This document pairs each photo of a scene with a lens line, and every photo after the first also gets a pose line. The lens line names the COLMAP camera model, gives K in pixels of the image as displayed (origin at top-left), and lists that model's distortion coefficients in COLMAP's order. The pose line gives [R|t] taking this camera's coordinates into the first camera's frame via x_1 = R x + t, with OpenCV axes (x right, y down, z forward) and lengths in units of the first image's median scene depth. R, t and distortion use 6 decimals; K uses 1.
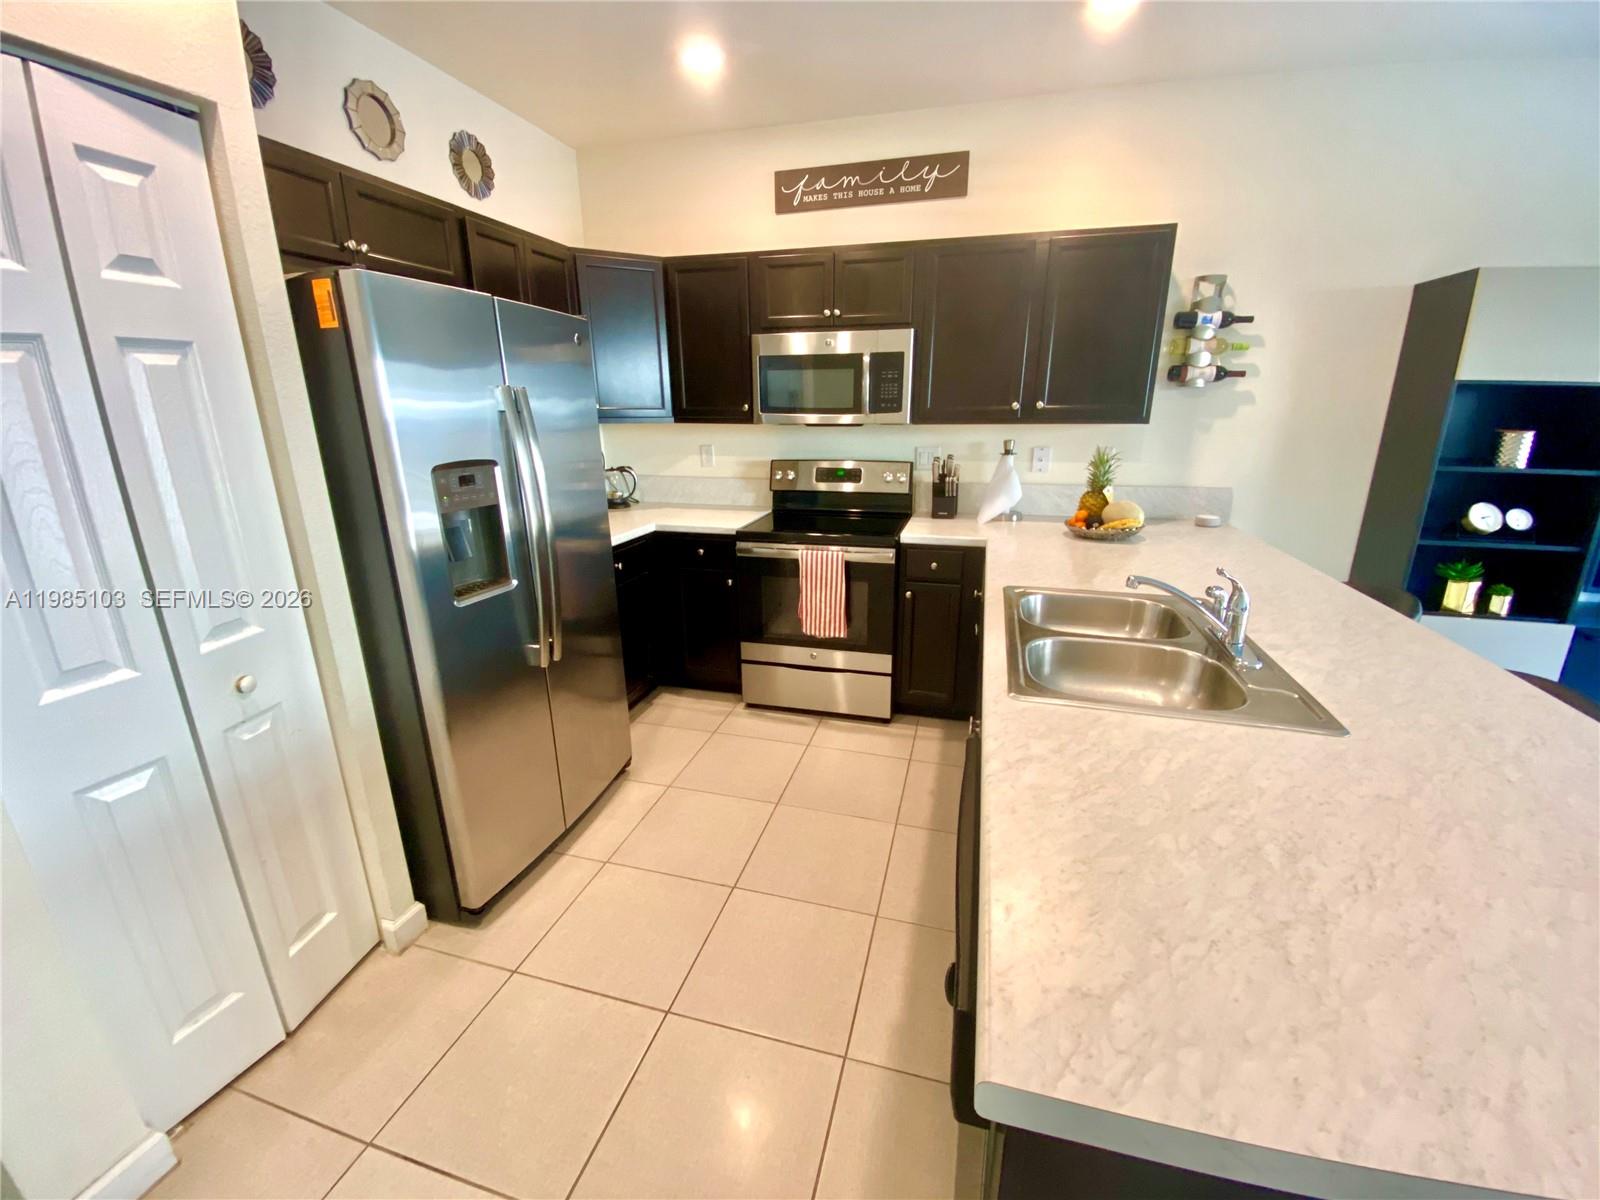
lens RADIAL K [[649.3, 0, 800.0], [0, 649.3, 600.0], [0, 0, 1]] dist [0.015667, -0.015156]
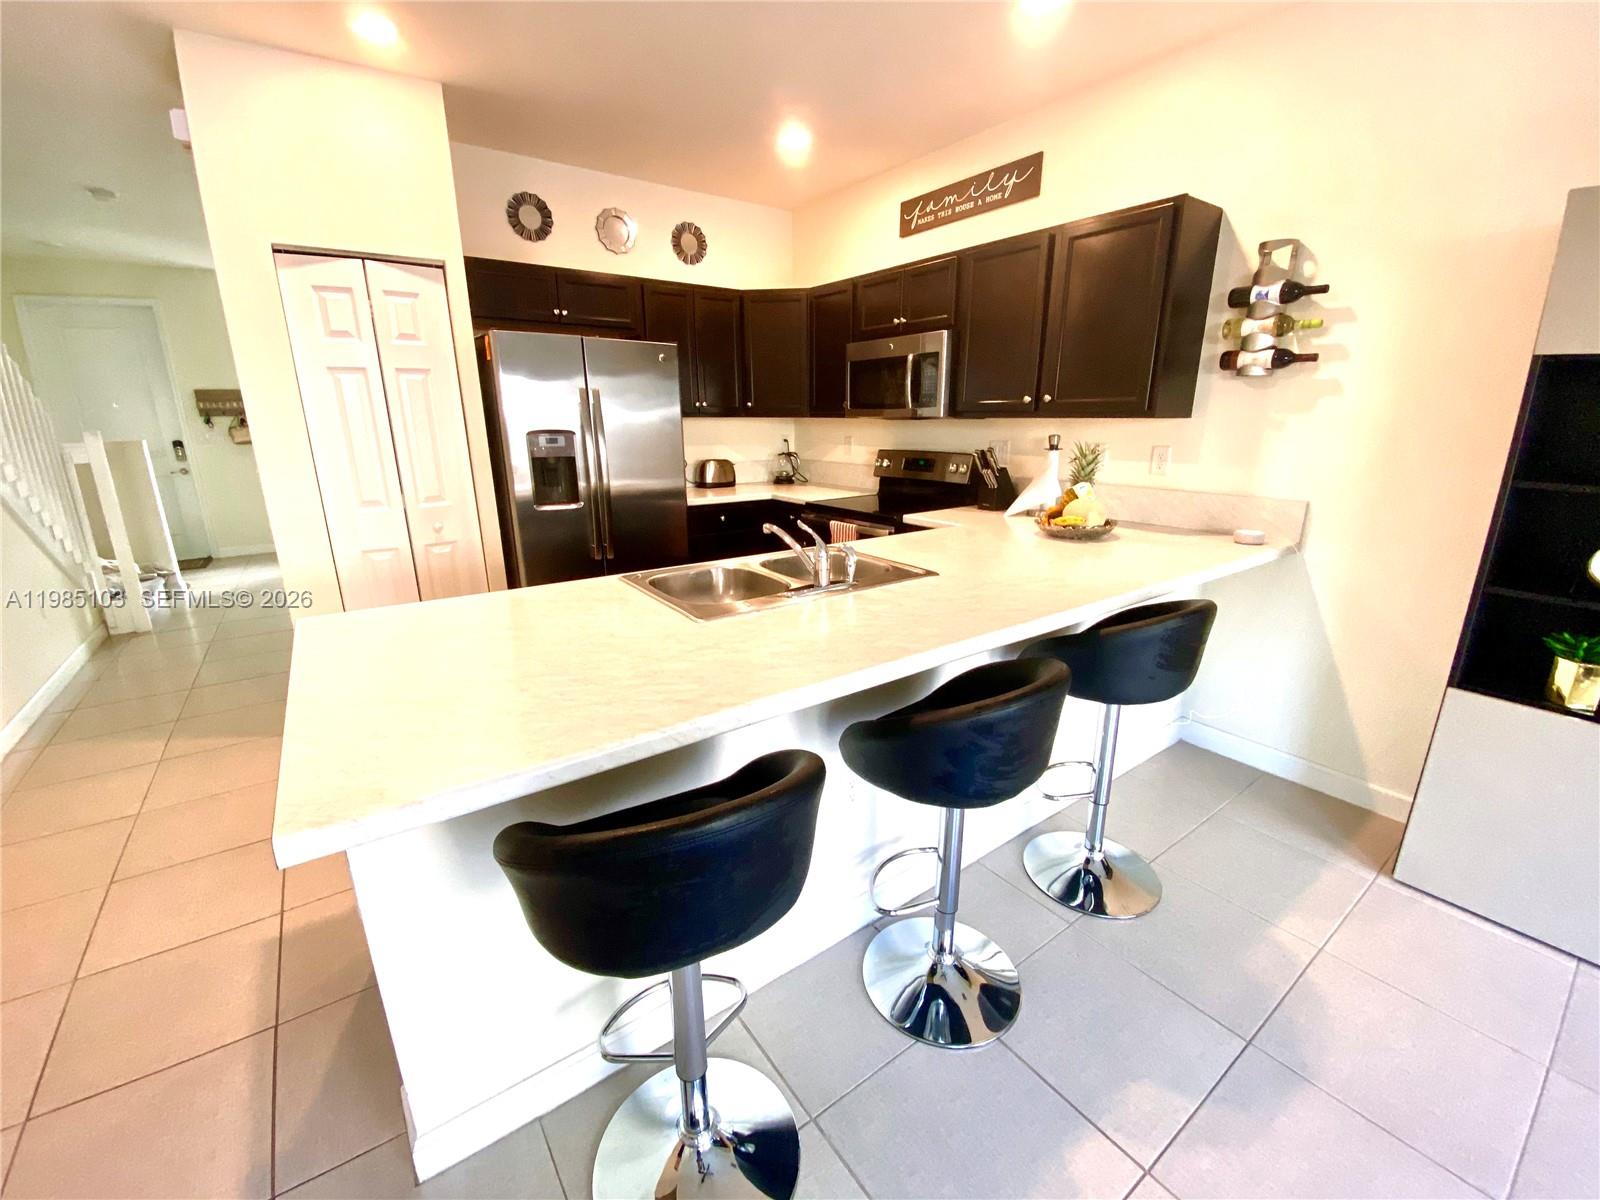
lens RADIAL K [[649.3, 0, 800.0], [0, 649.3, 600.0], [0, 0, 1]] dist [0.015667, -0.015156]
pose [[0.781198, 0.175526, -0.599100, 0.690258], [-0.181608, 0.982052, 0.050917, 0.018480], [0.597284, 0.069025, 0.799054, 0.005315]]
